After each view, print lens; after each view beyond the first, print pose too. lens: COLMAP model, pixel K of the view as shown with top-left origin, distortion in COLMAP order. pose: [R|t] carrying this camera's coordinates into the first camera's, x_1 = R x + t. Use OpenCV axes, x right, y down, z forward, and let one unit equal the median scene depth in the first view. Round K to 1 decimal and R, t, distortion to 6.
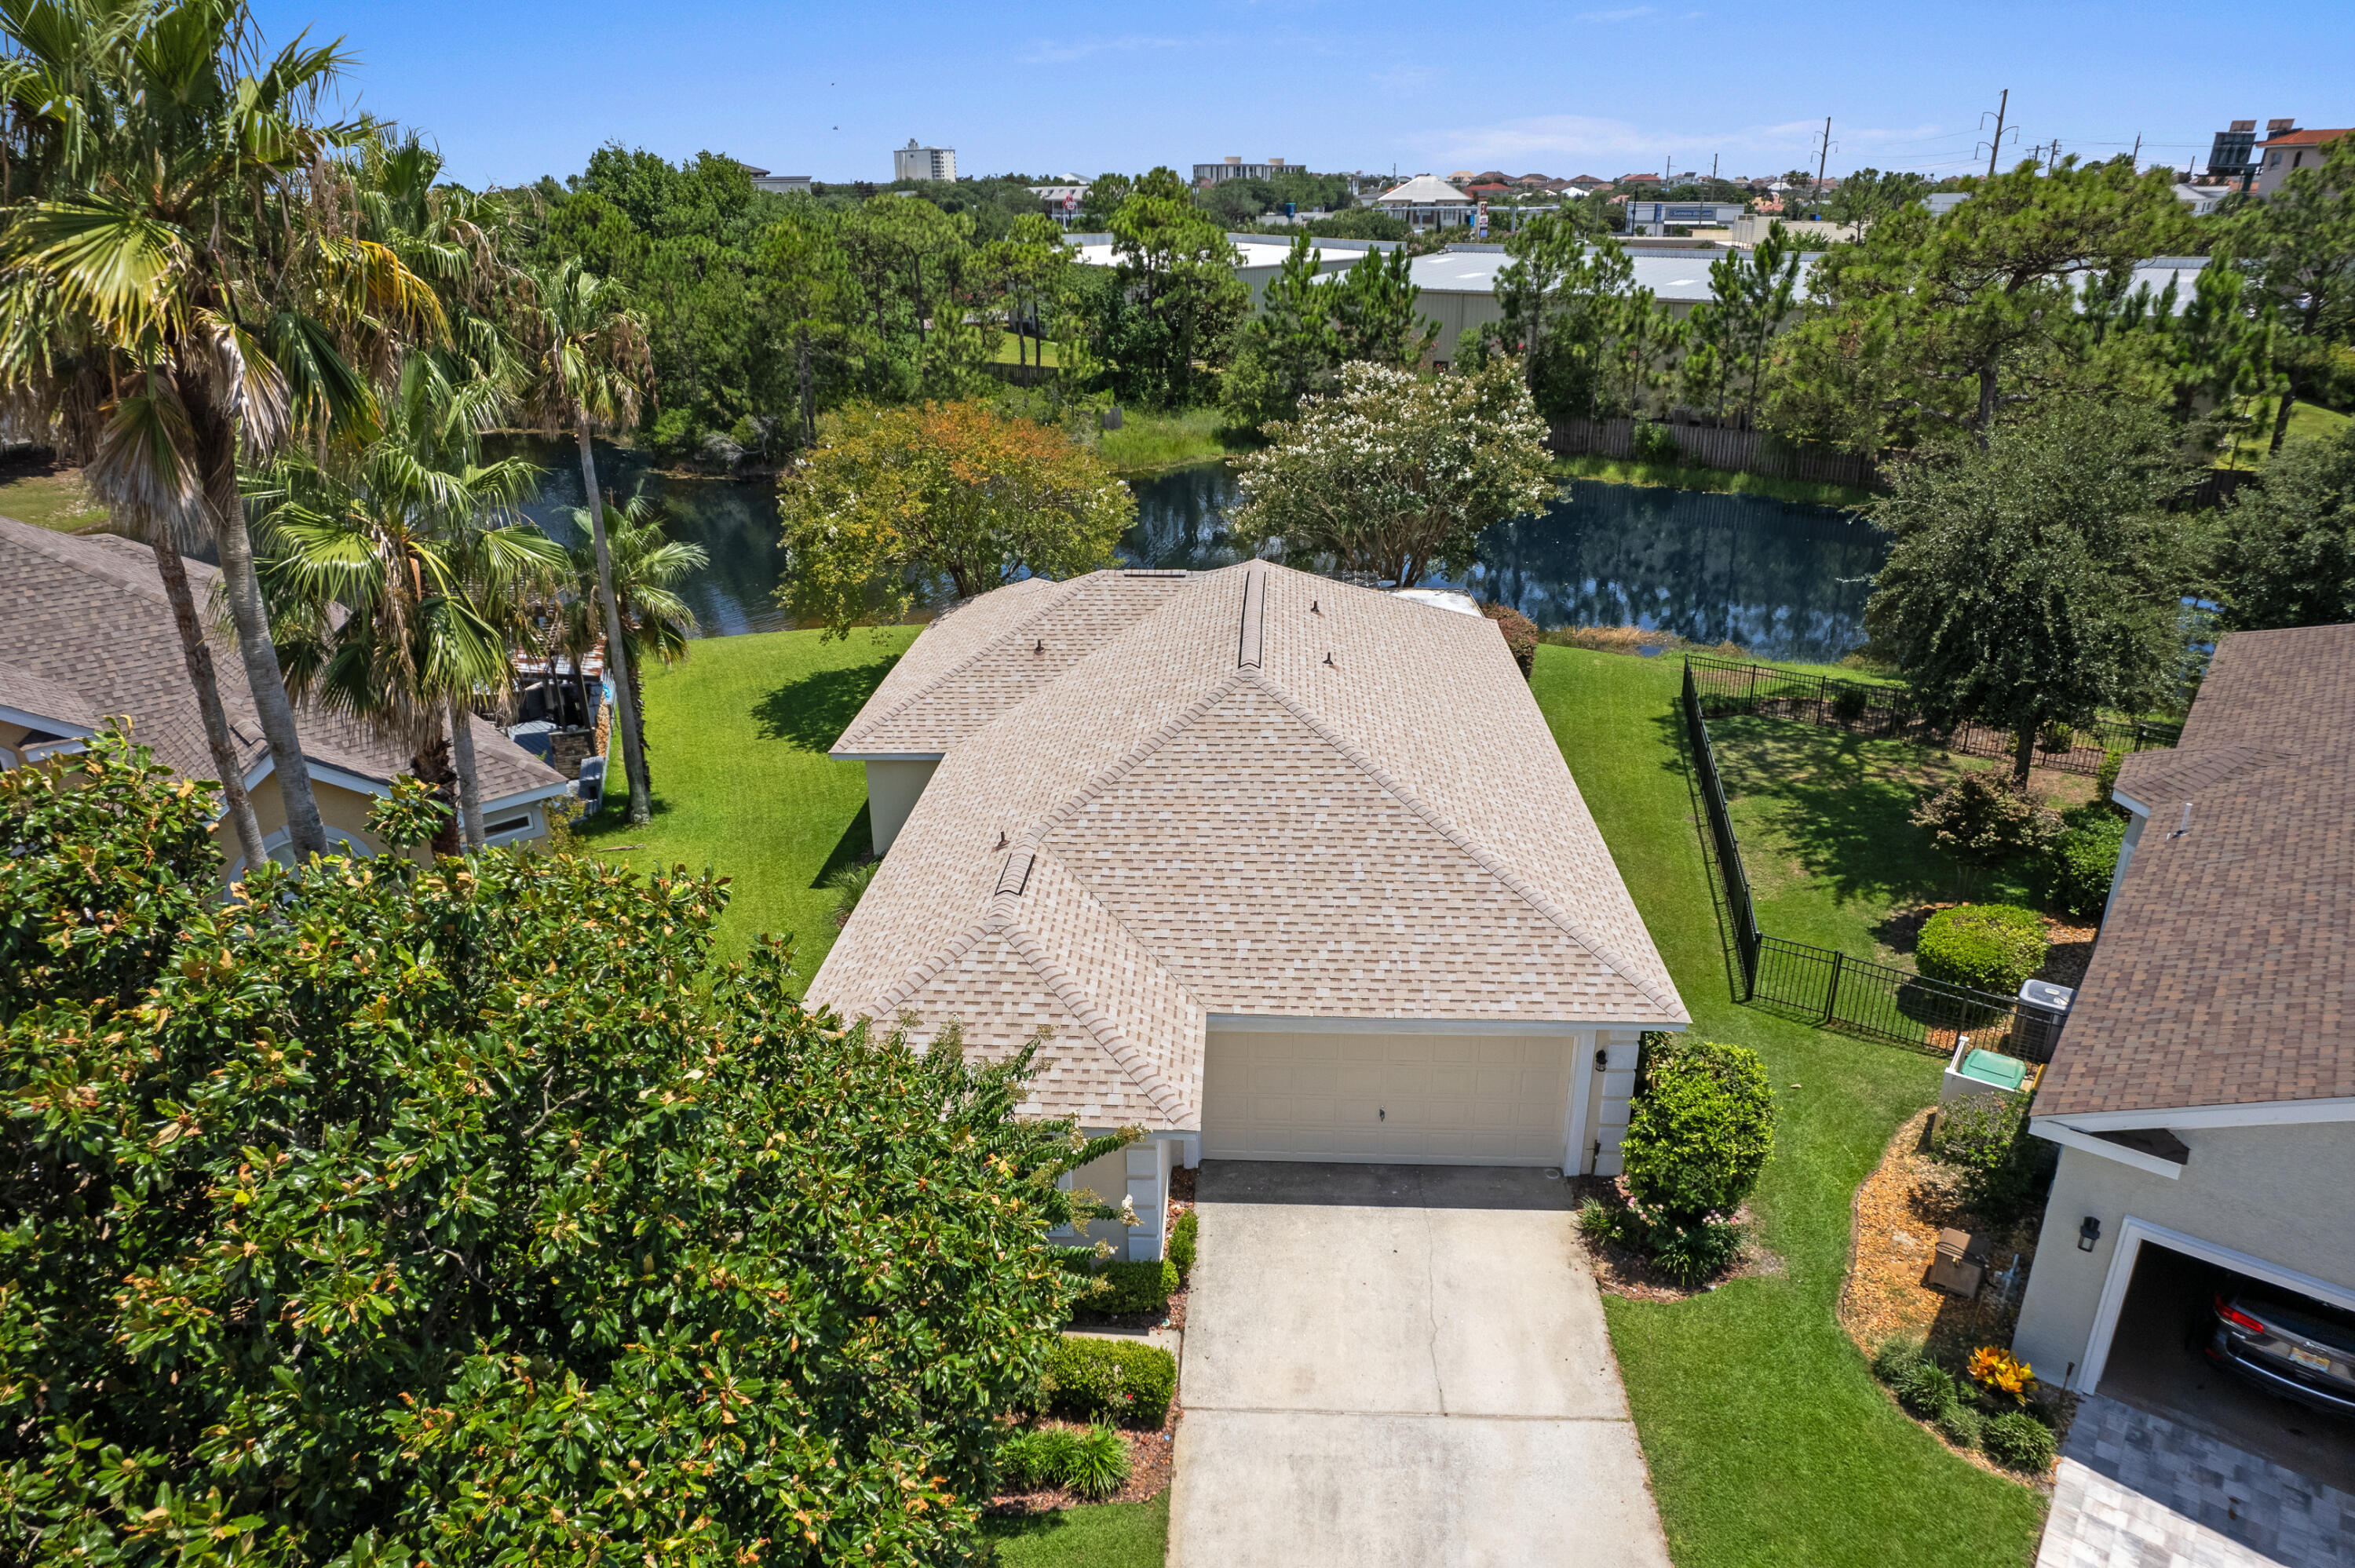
lens RADIAL K [[1500.4, 0, 1182.0], [0, 1500.4, 811.9], [0, 0, 1]] dist [-0.070565, 0.060680]
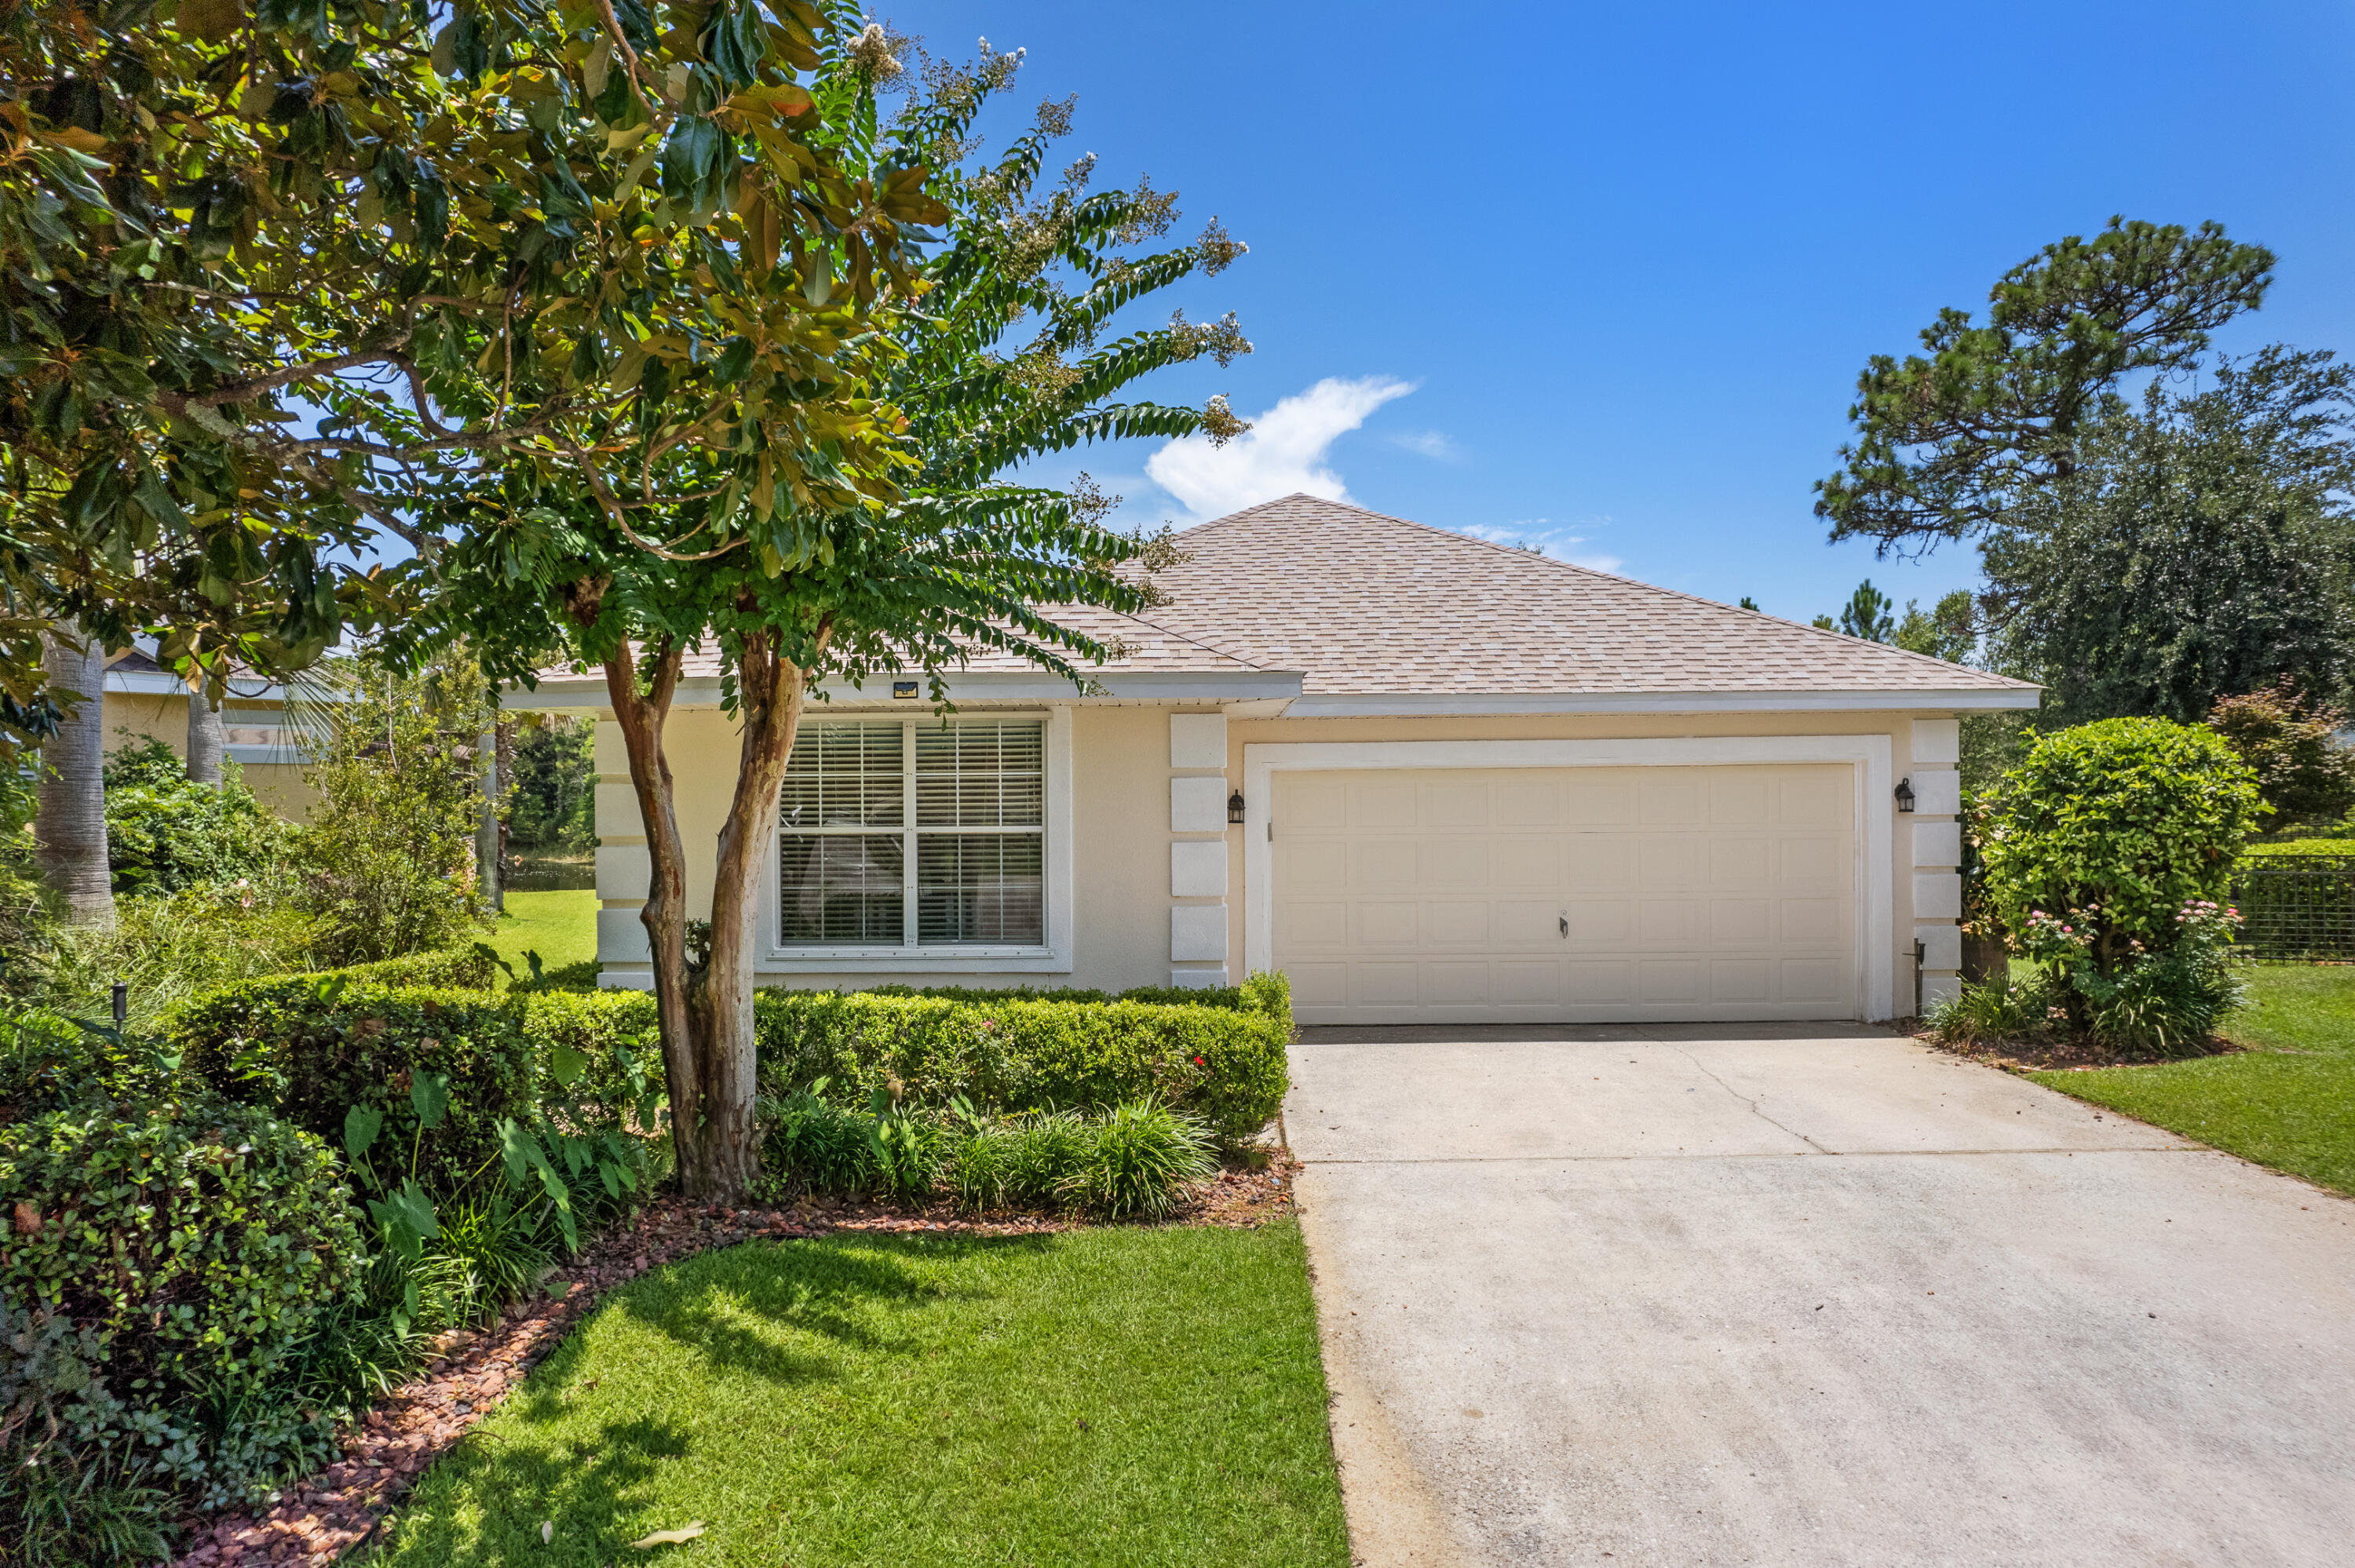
lens RADIAL K [[1500.4, 0, 1182.0], [0, 1500.4, 811.9], [0, 0, 1]] dist [-0.070565, 0.060680]
pose [[0.999512, 0.003087, 0.031096, -0.045096], [0.009203, 0.921895, -0.387329, 0.405551], [-0.029863, 0.387426, 0.921417, 0.421992]]
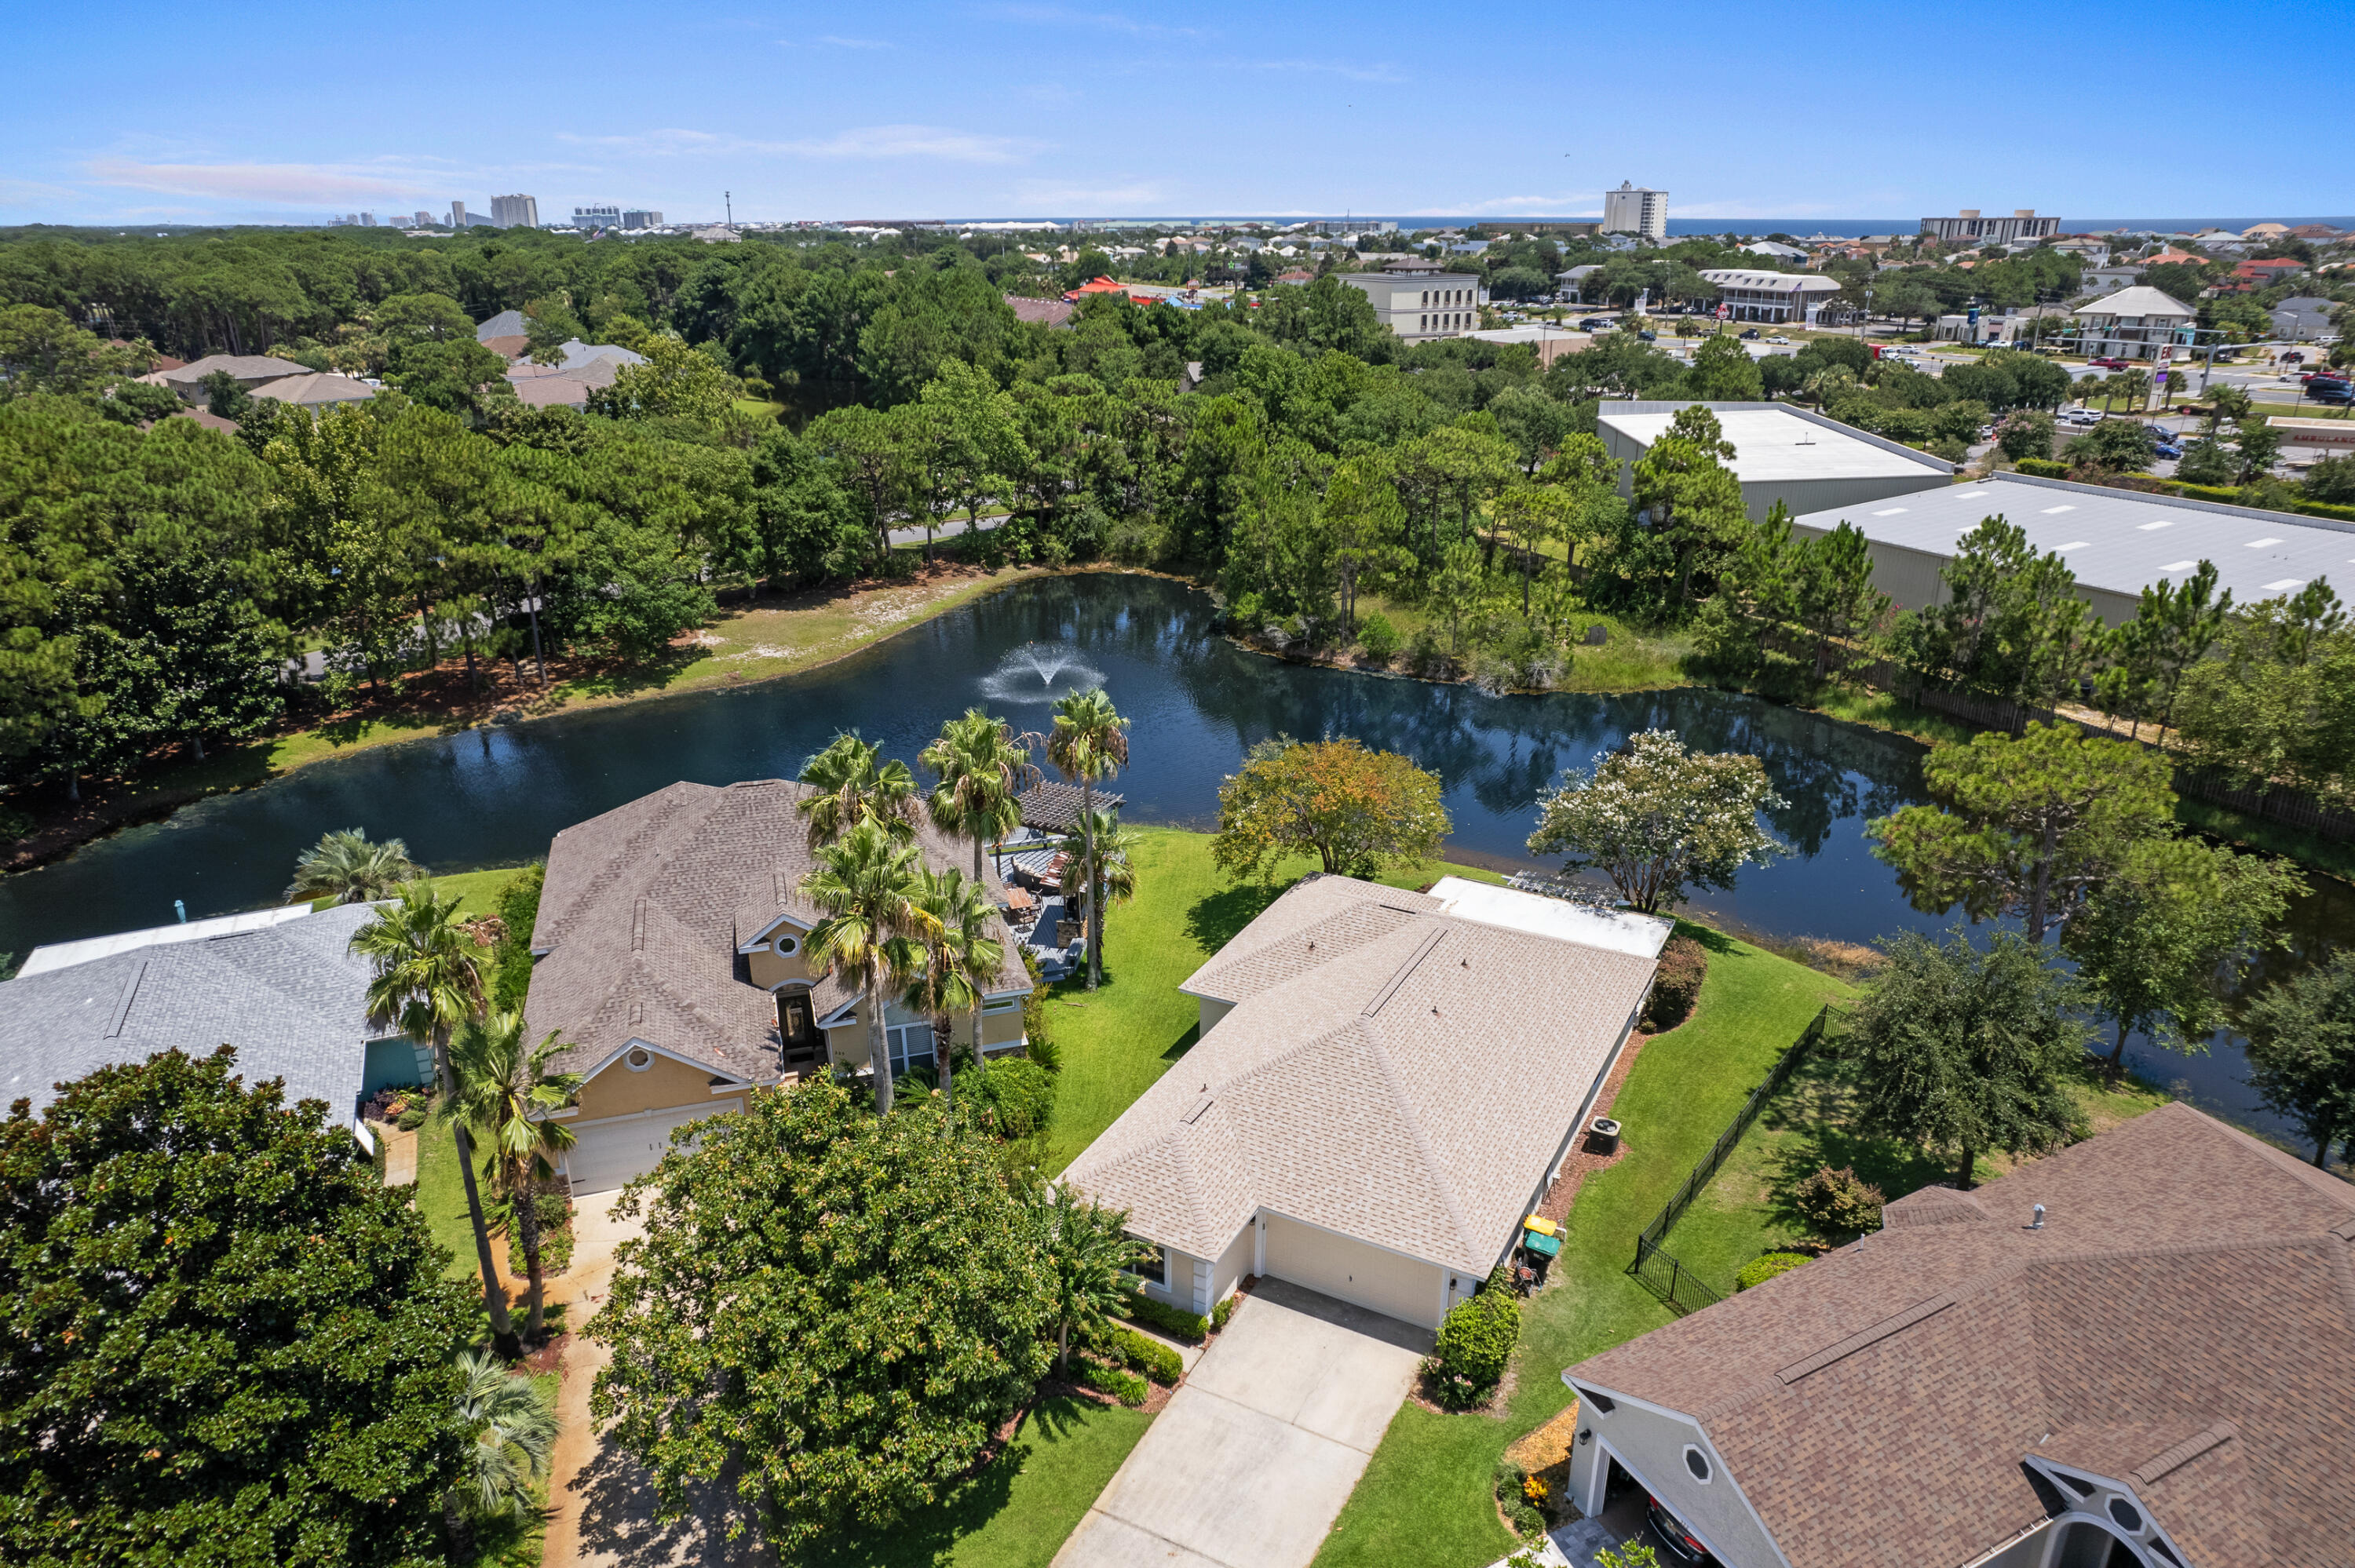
lens RADIAL K [[1500.4, 0, 1182.0], [0, 1500.4, 811.9], [0, 0, 1]] dist [-0.070565, 0.060680]
pose [[0.903655, 0.166314, -0.394649, 0.605132], [-0.170527, 0.985045, 0.024653, -0.405662], [0.392847, 0.045021, 0.918501, -0.886939]]
